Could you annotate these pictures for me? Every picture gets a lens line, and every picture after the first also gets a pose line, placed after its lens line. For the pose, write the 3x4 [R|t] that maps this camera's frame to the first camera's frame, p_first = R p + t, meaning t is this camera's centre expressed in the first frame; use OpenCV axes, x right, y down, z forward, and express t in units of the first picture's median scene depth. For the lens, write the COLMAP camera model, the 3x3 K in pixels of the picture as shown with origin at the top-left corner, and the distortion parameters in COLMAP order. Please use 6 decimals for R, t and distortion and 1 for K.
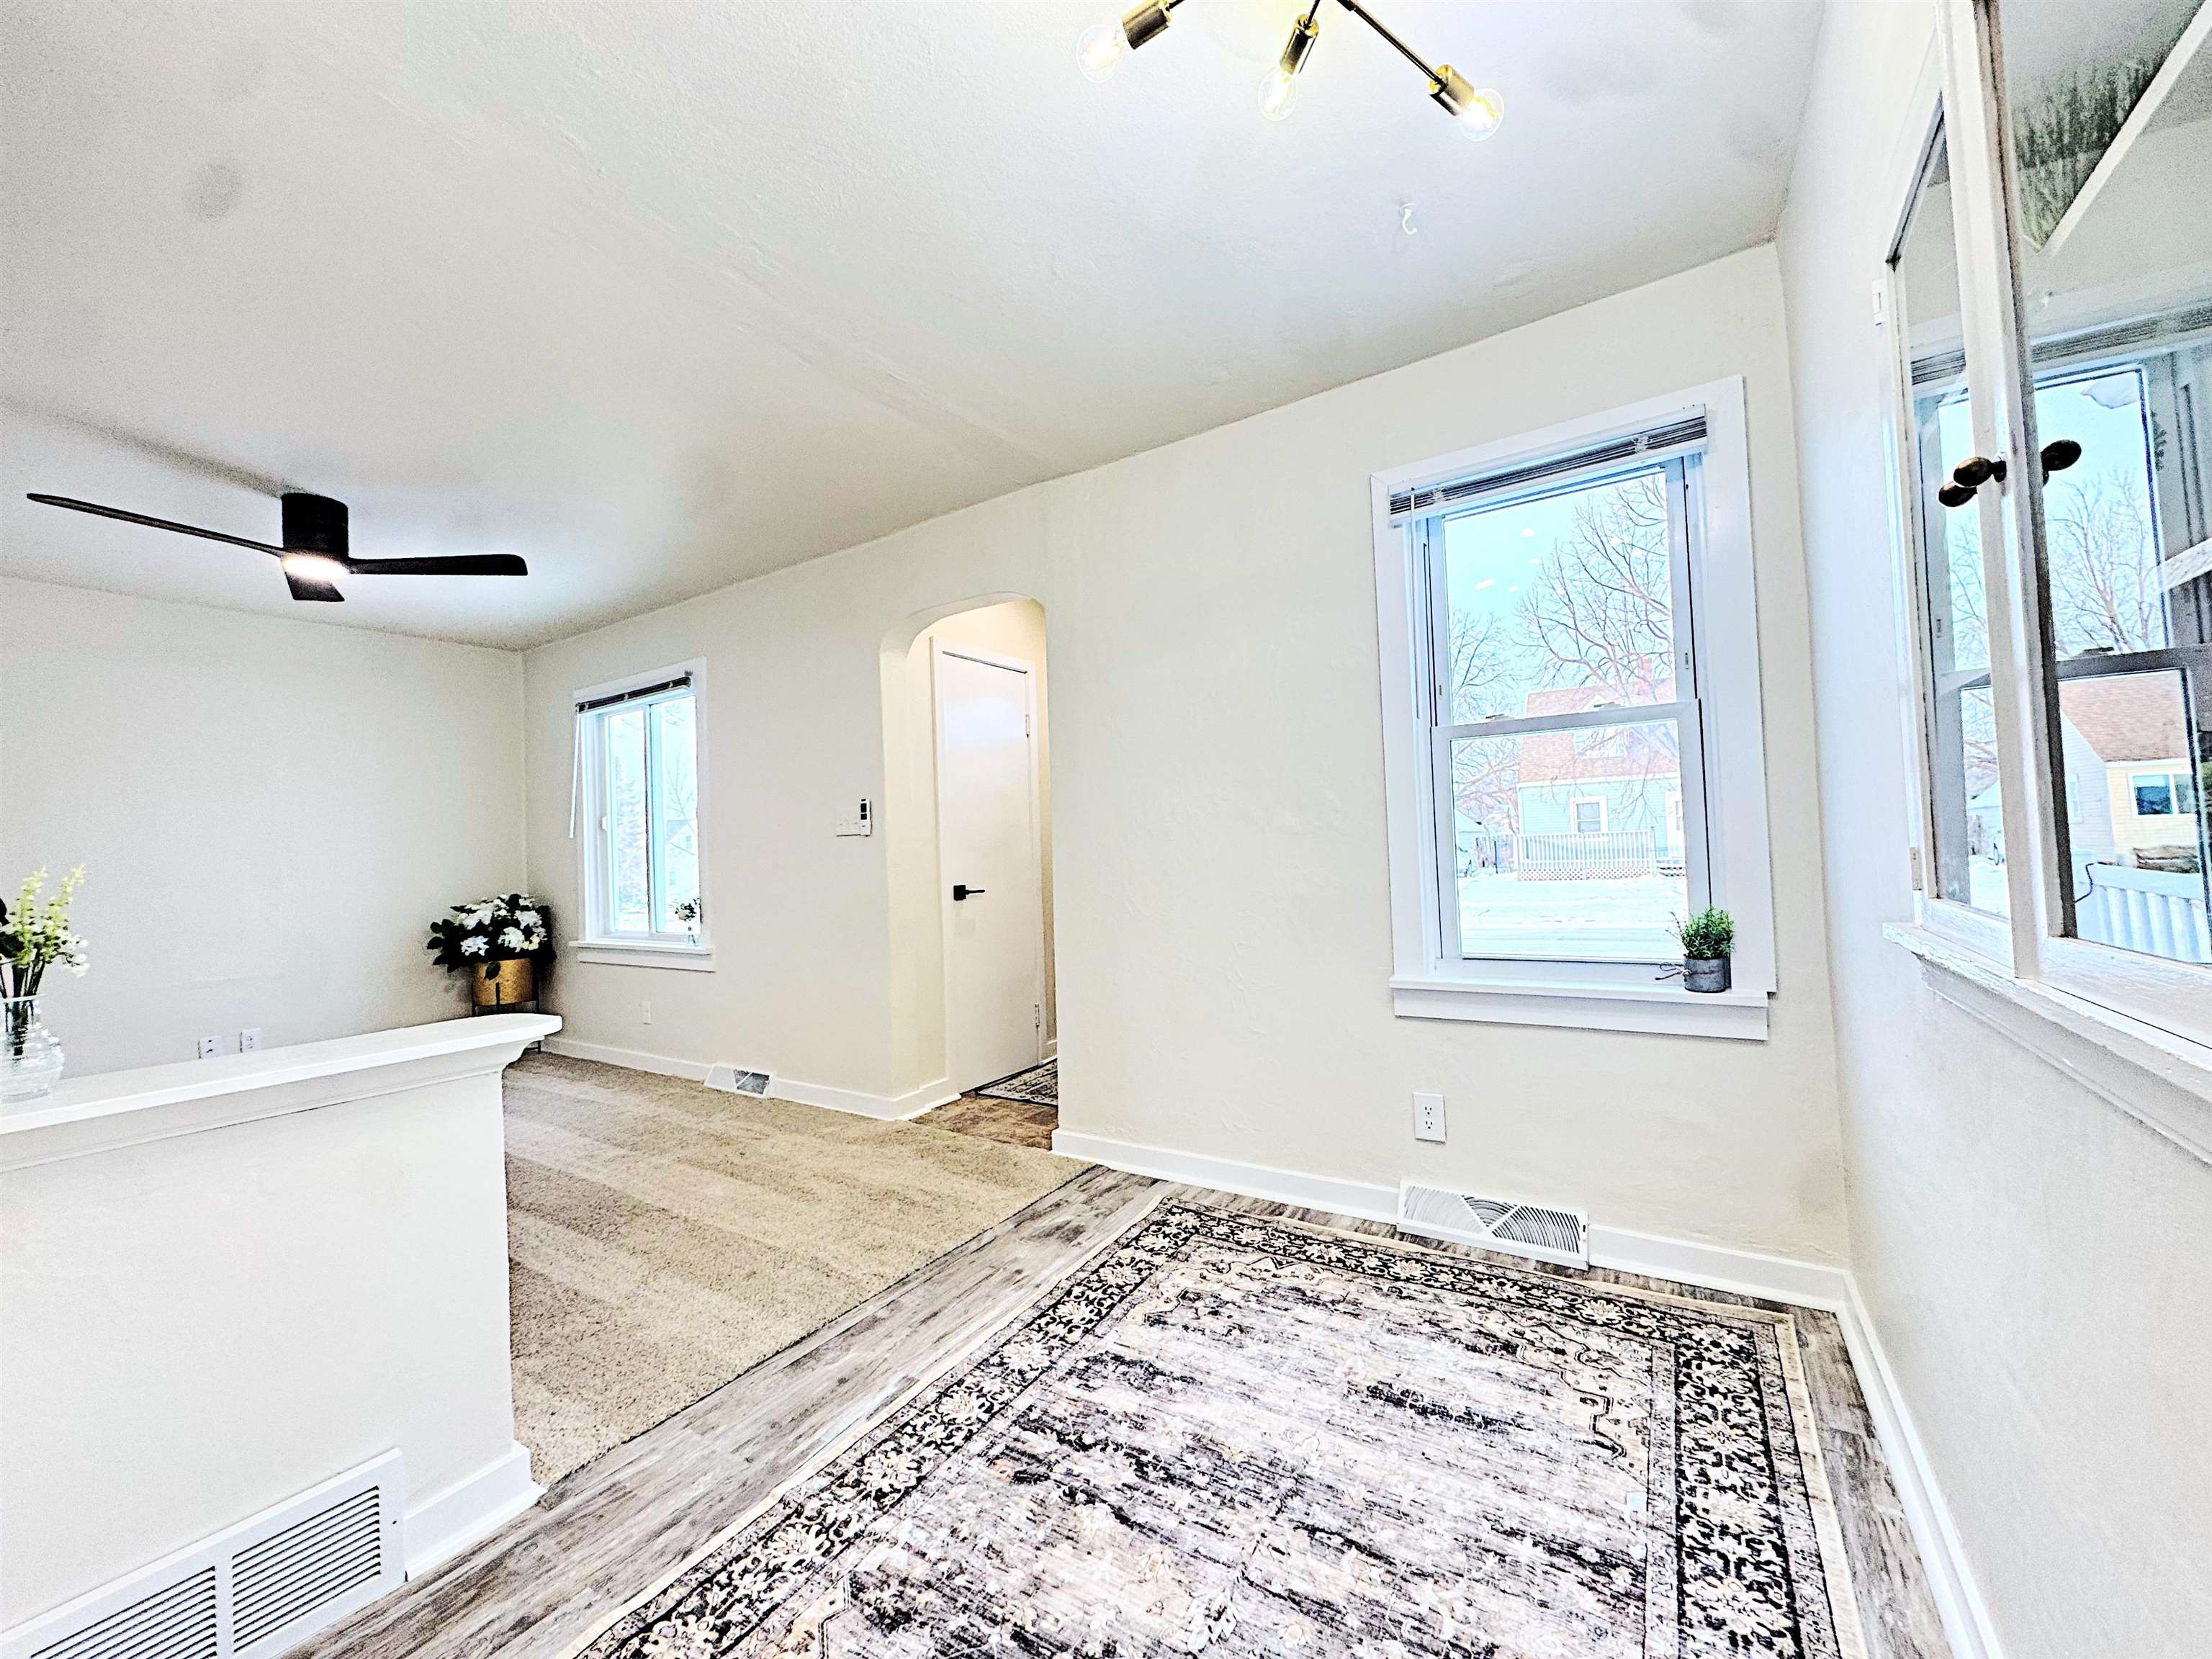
lens RADIAL K [[877.3, 0, 1106.0], [0, 877.3, 829.5], [0, 0, 1]] dist [-0.004594, 0.000466]
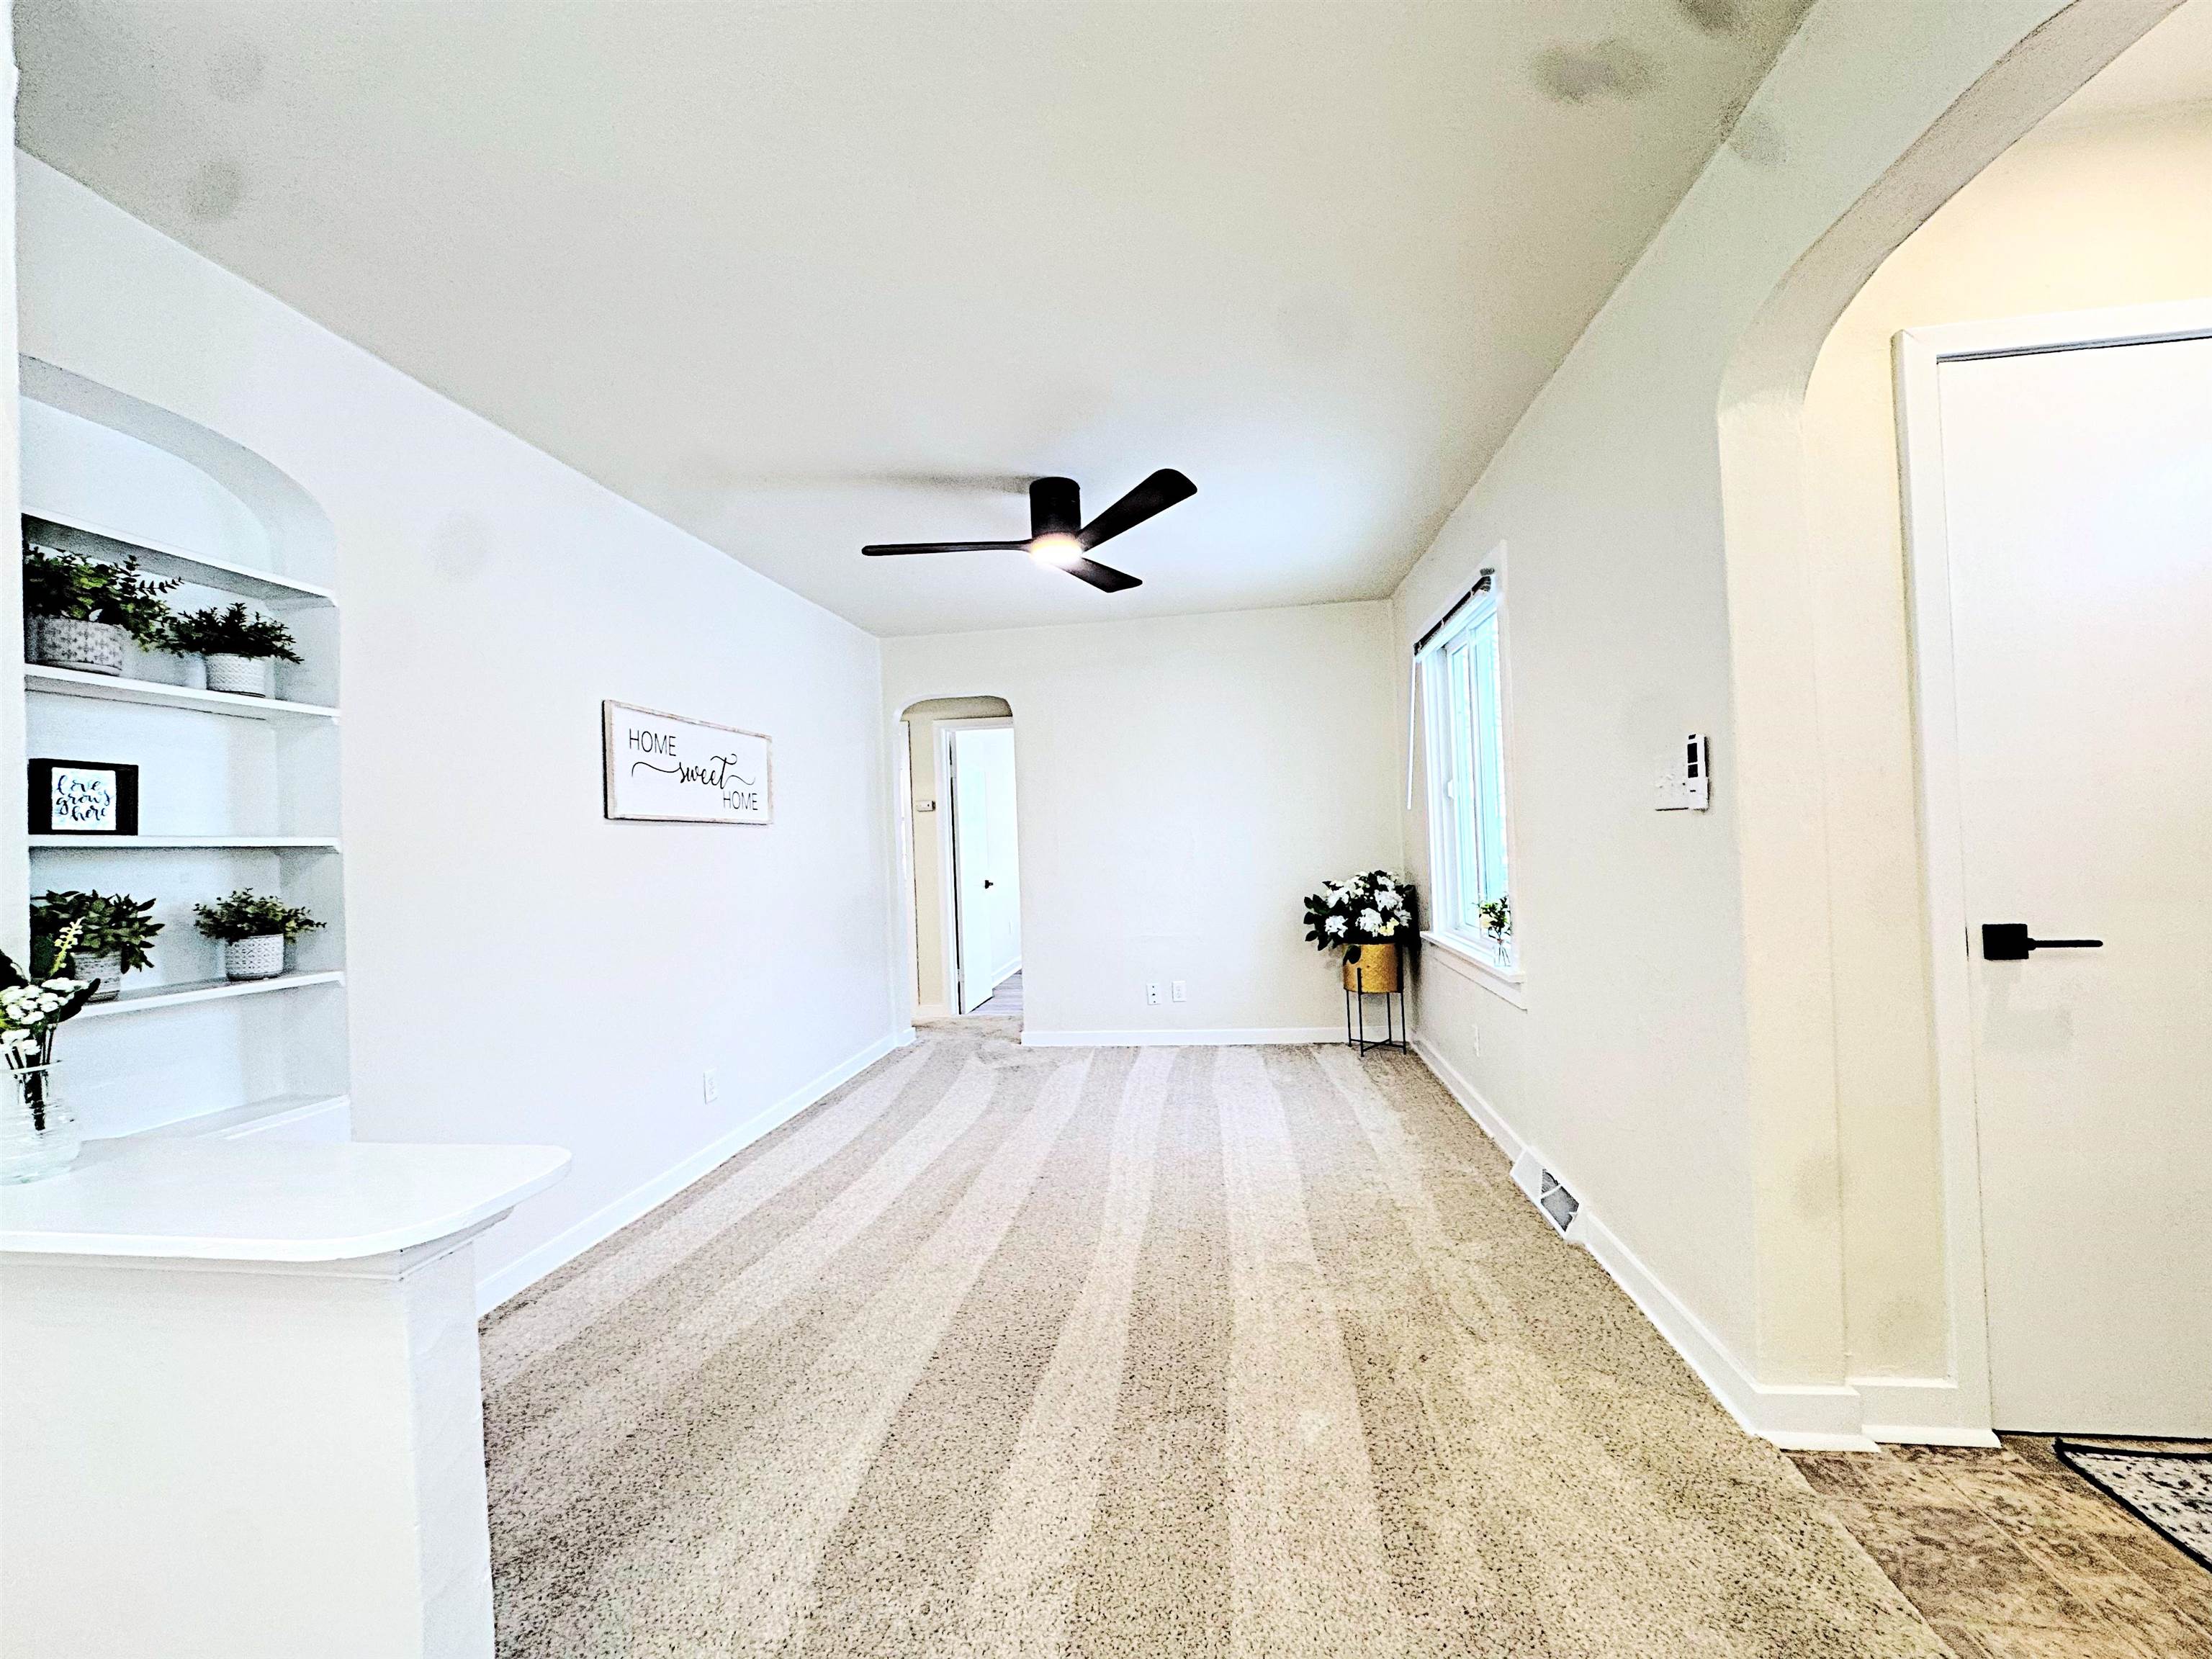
lens RADIAL K [[883.8, 0, 1106.0], [0, 883.8, 829.5], [0, 0, 1]] dist [0.000340, 0.000338]
pose [[0.437043, 0.010123, -0.899384, 0.019797], [0.040674, 0.998691, 0.031006, -0.010153], [0.898521, -0.050132, 0.436059, 0.470365]]
